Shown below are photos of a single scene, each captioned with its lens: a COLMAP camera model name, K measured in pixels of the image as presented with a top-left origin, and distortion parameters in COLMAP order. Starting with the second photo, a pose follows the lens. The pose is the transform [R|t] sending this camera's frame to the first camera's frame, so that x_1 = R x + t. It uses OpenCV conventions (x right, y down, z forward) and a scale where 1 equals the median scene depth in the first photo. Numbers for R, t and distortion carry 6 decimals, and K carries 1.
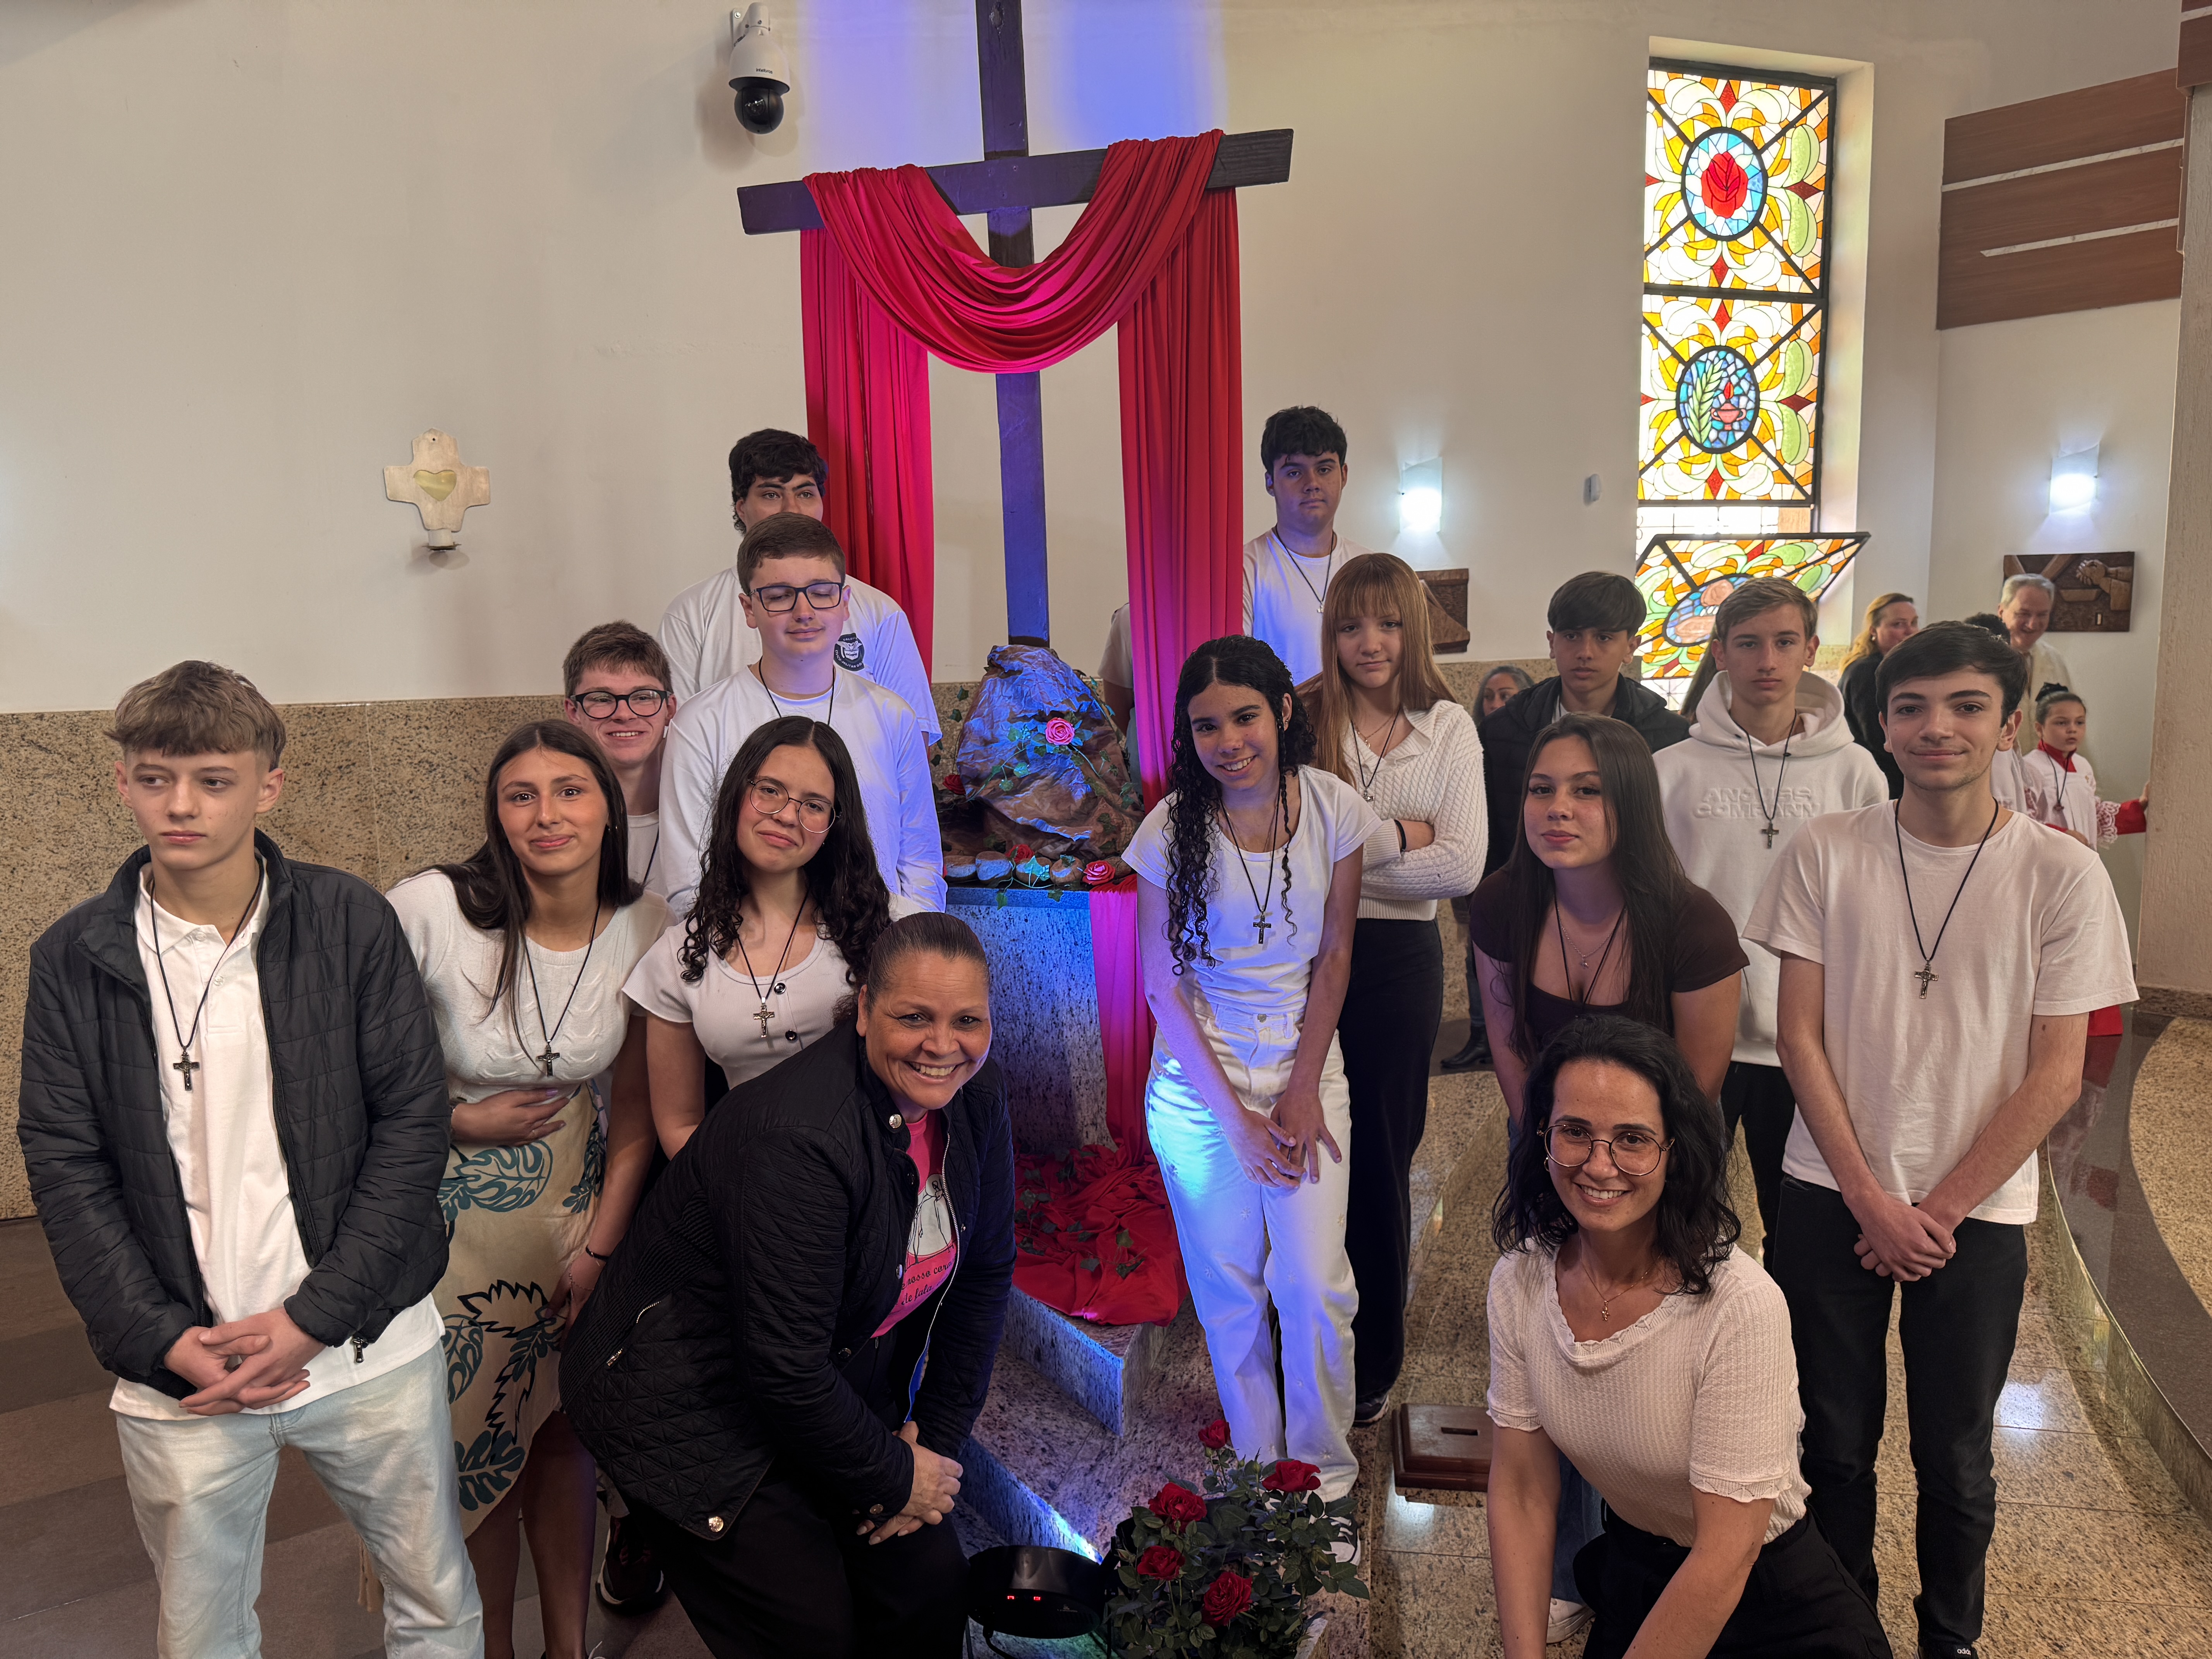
lens RADIAL K [[1545.0, 0, 1106.0], [0, 1545.0, 829.5], [0, 0, 1]] dist [0.085490, -0.087556]
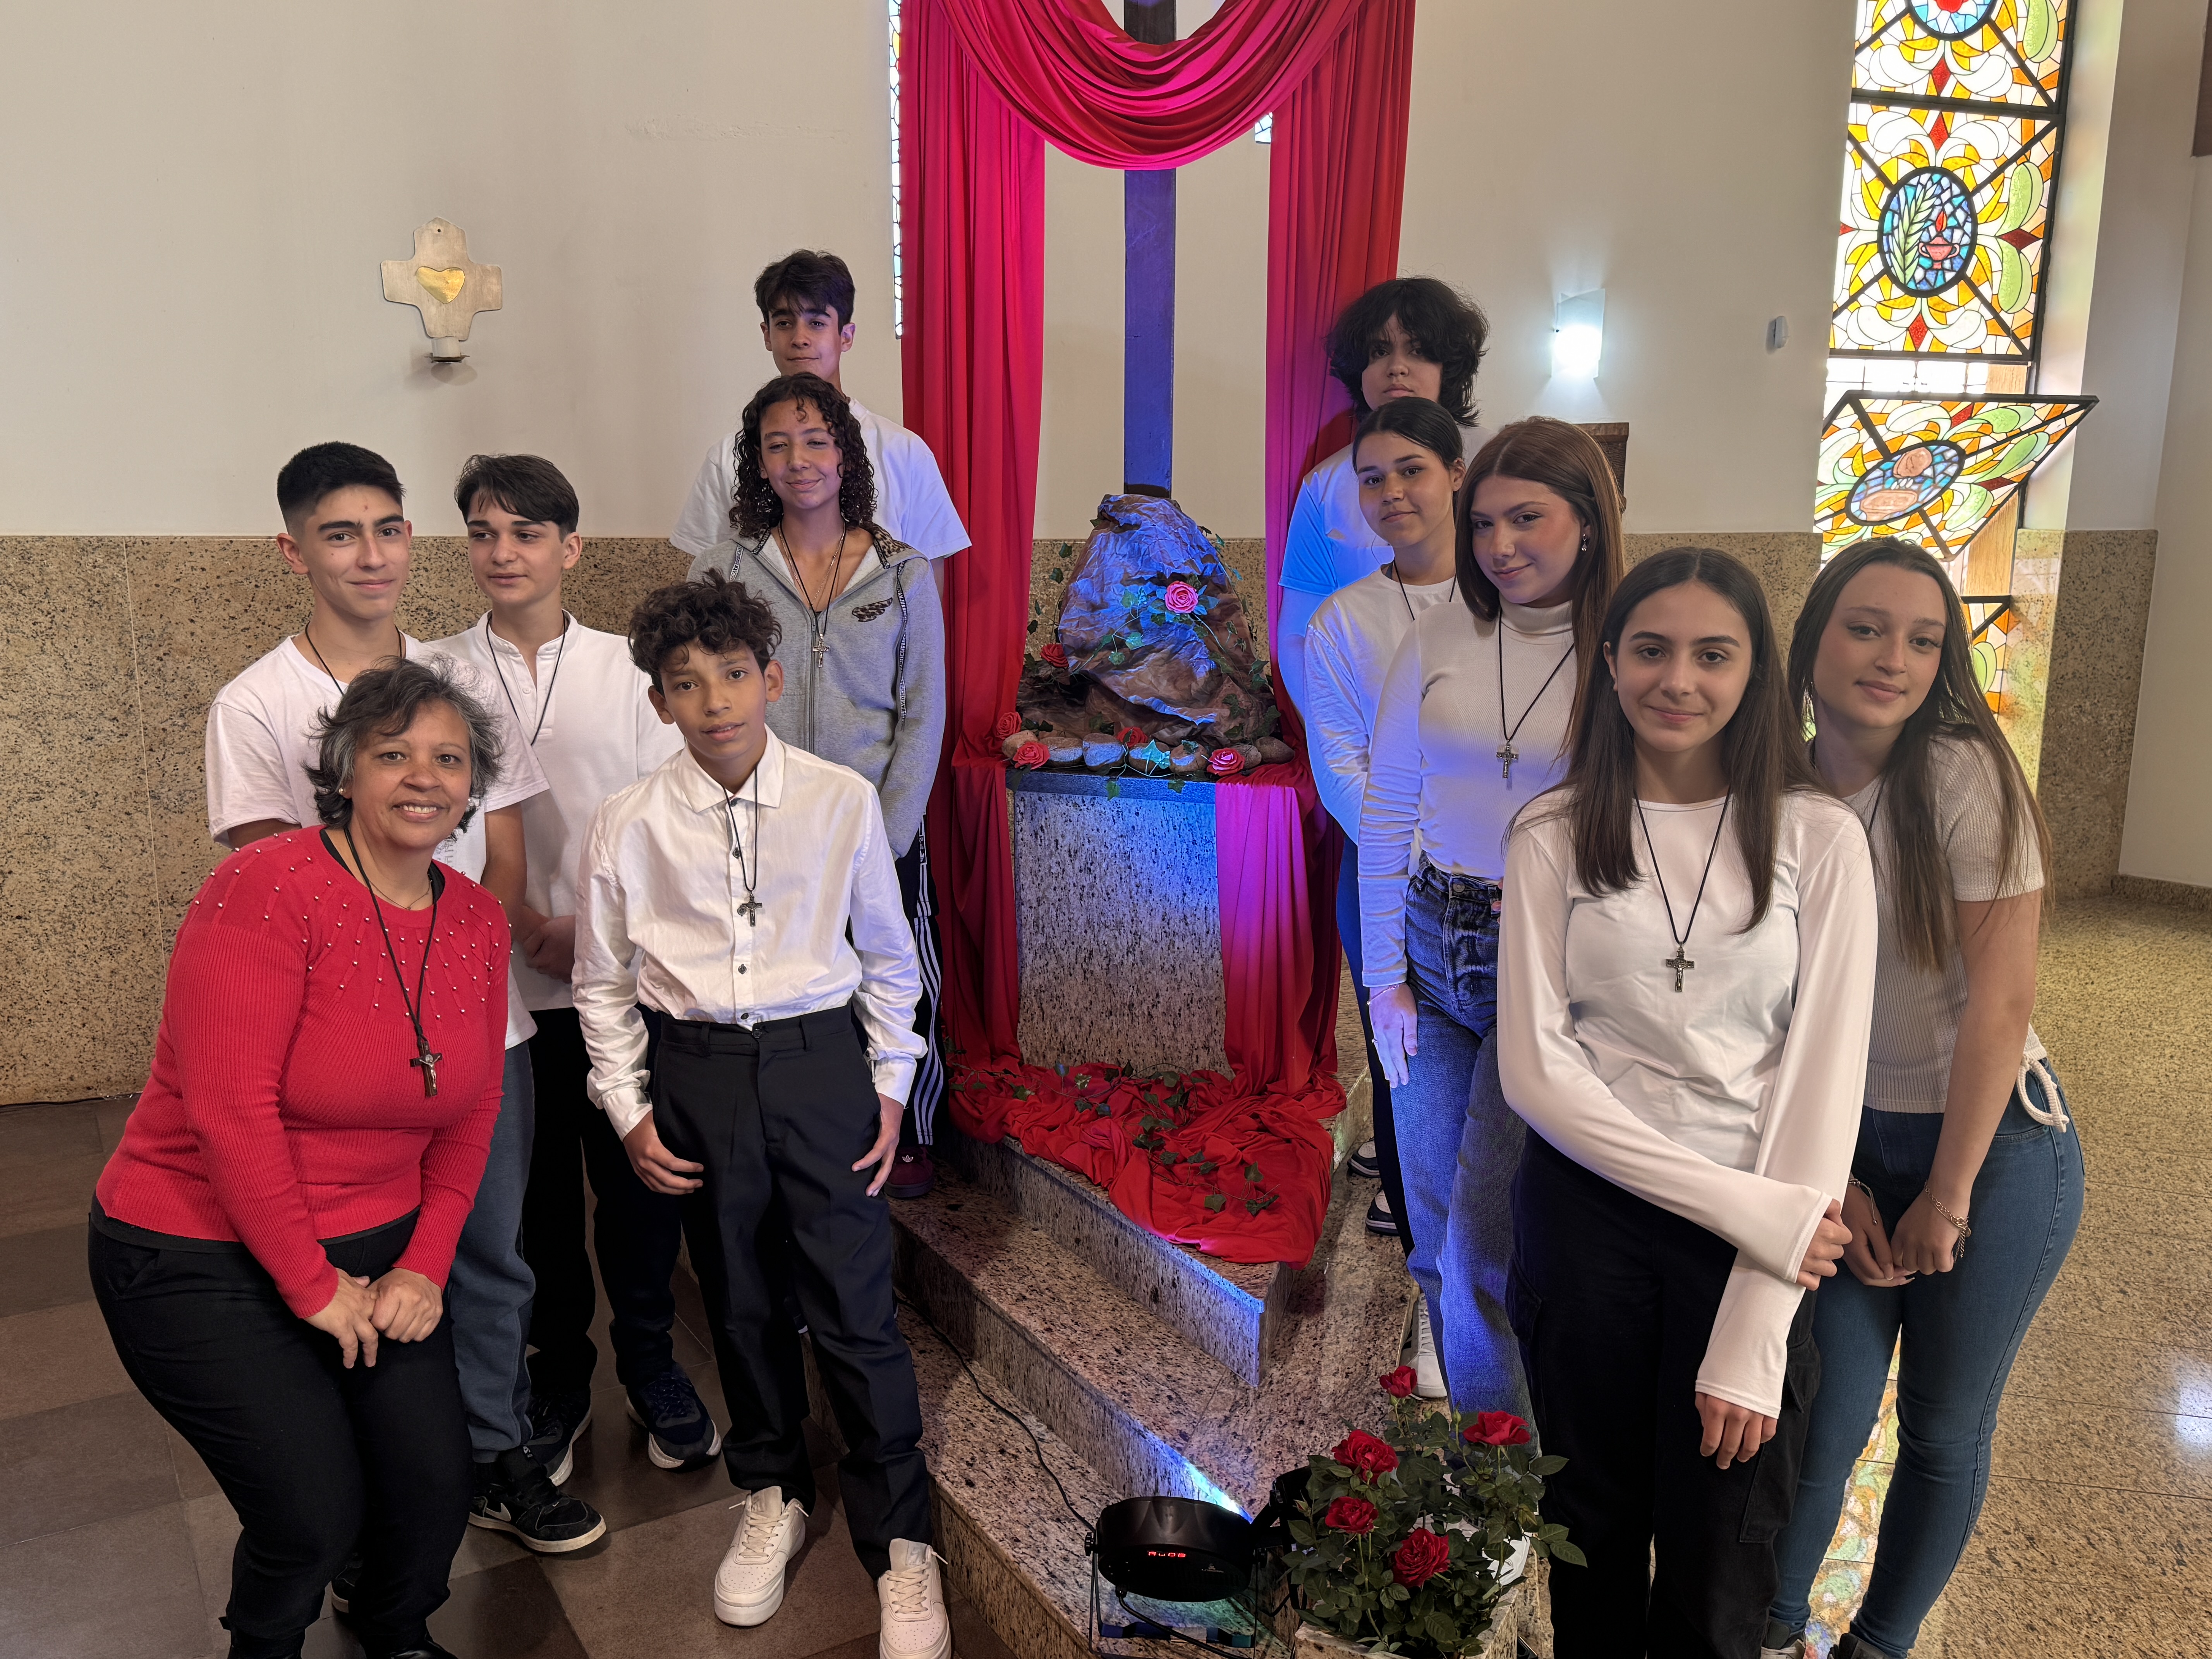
lens RADIAL K [[1787.1, 0, 1108.1], [0, 1787.1, 844.5], [0, 0, 1]] dist [0.063563, -0.052673]
pose [[0.999381, 0.034864, -0.004728, -0.046101], [-0.034459, 0.997054, 0.068523, 0.005383], [0.007103, -0.068317, 0.997638, -0.006055]]
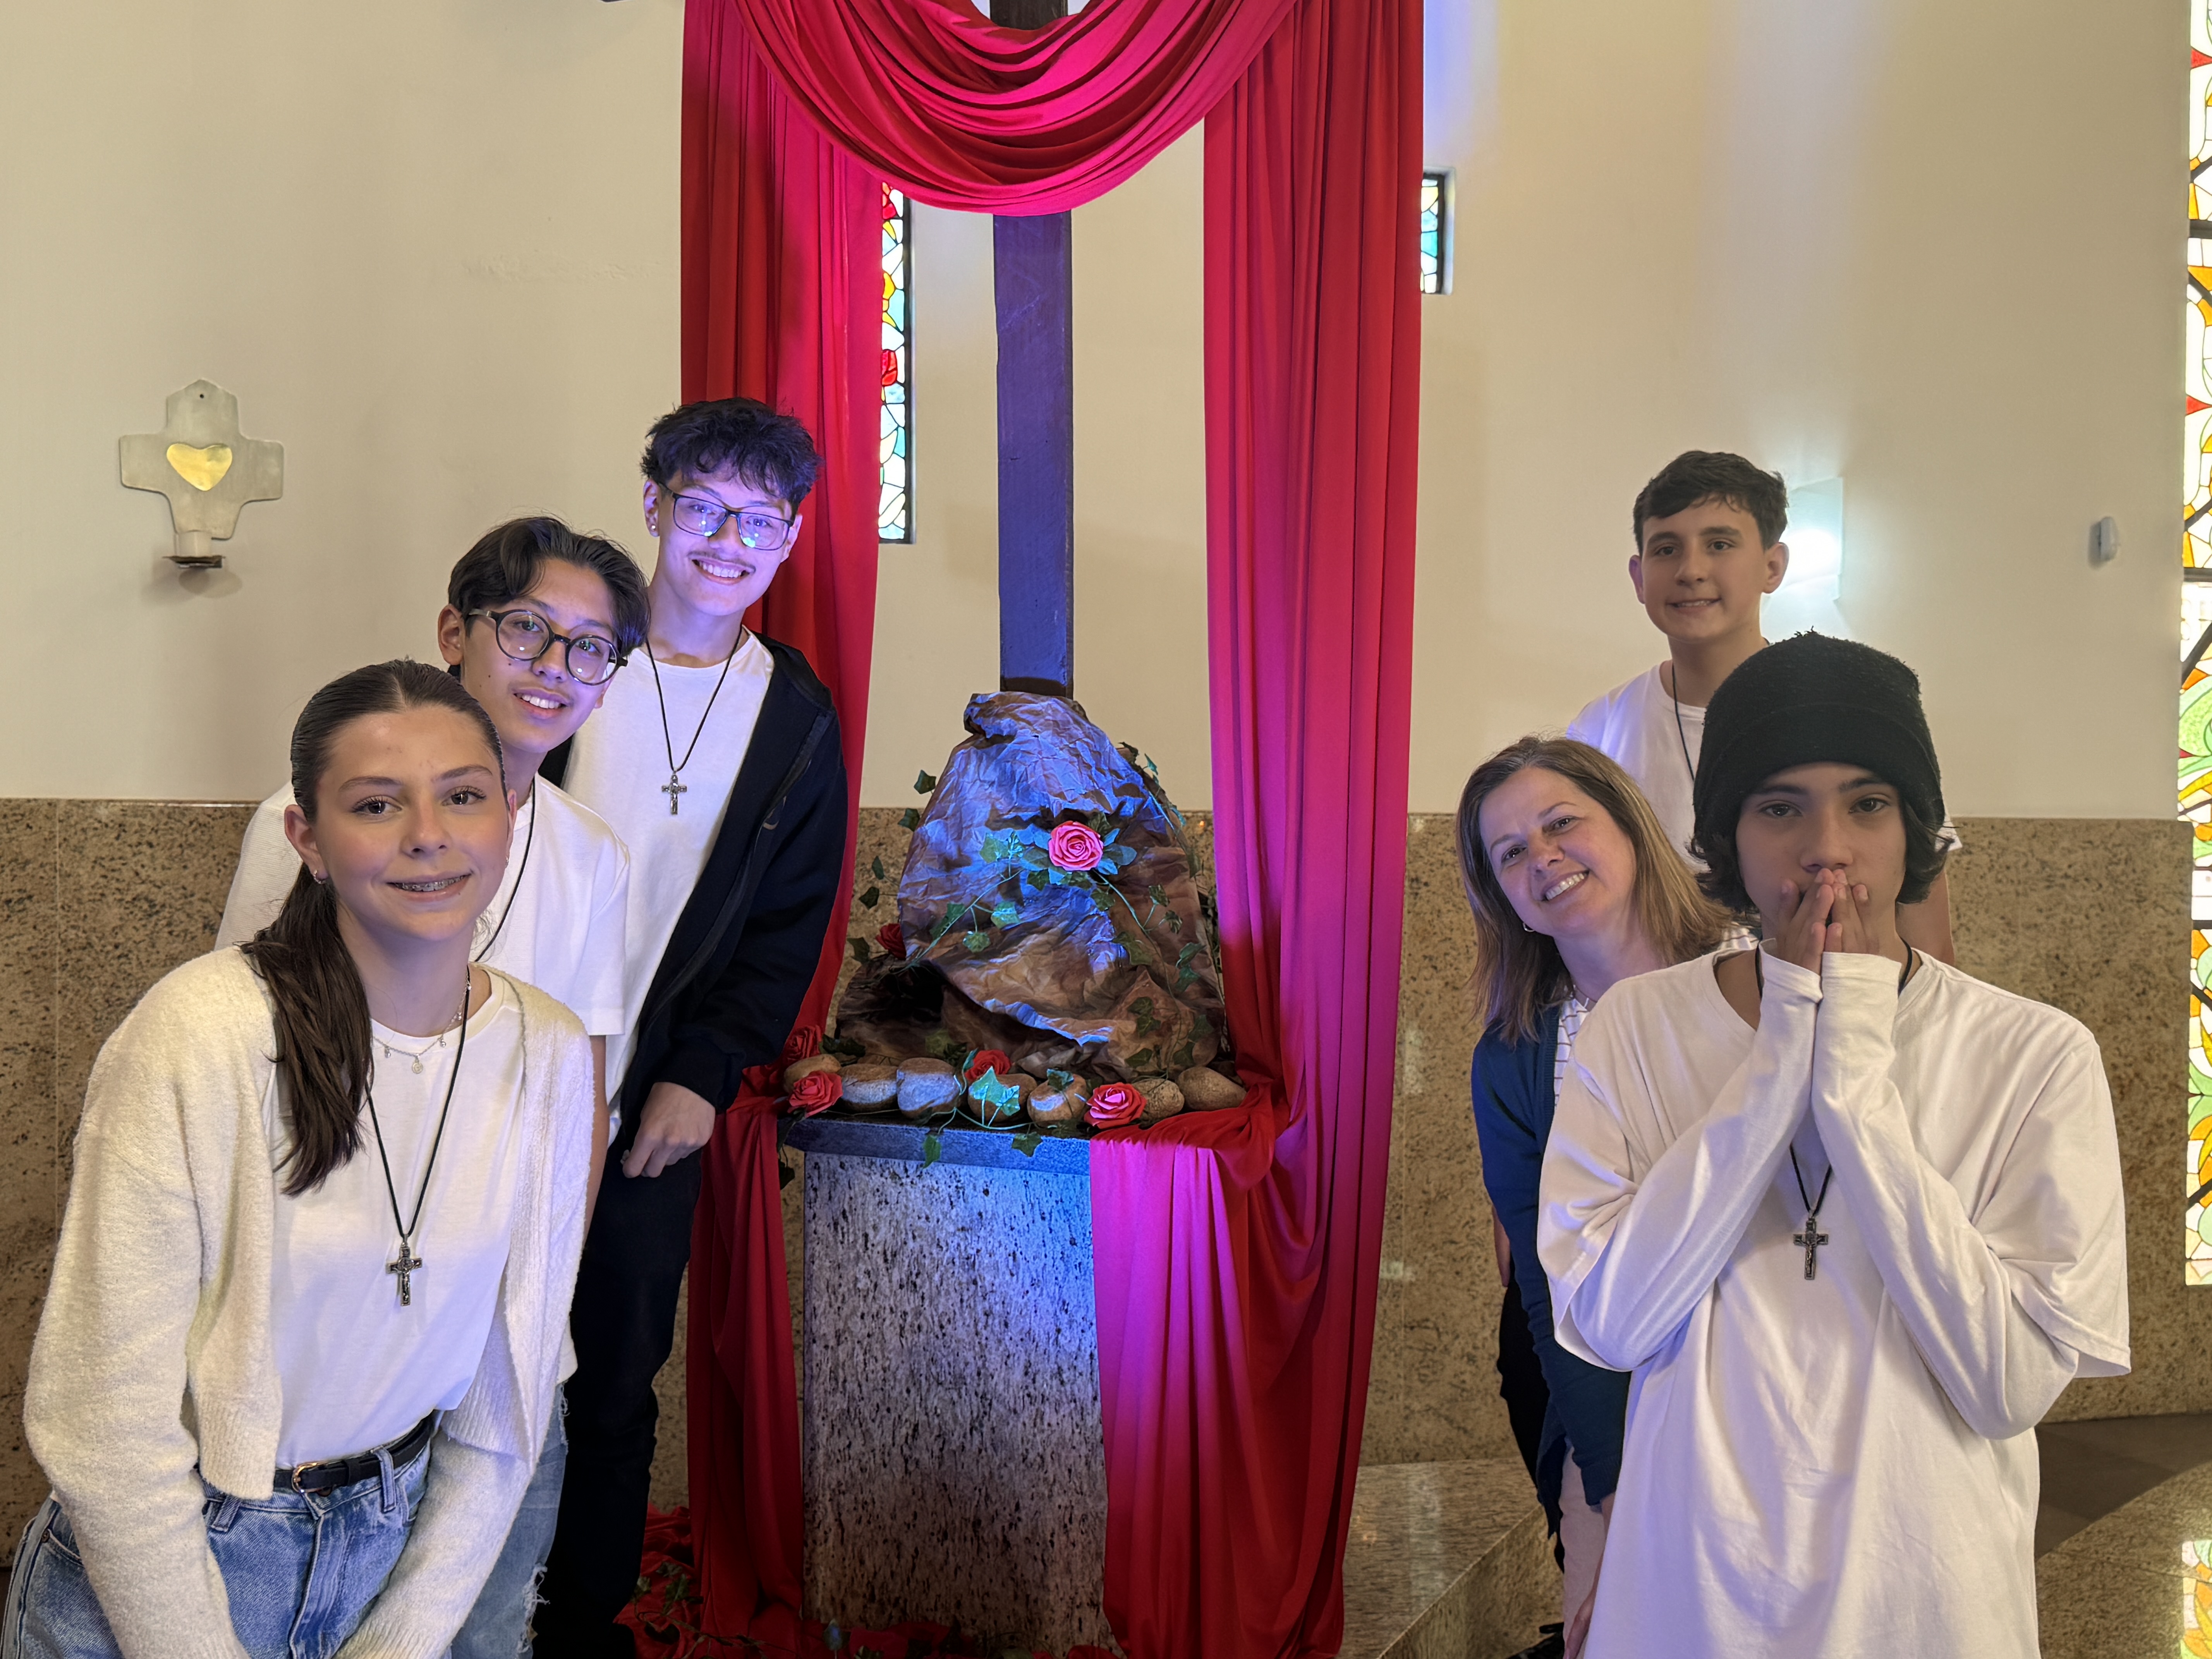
lens RADIAL K [[2113.5, 0, 1139.8], [0, 2113.5, 827.4], [0, 0, 1]] dist [0.114317, -0.163102]
pose [[0.992403, 0.034345, -0.118140, 0.060856], [-0.049448, 0.990619, -0.127392, 0.018181], [0.112656, 0.132265, 0.984792, 0.198477]]
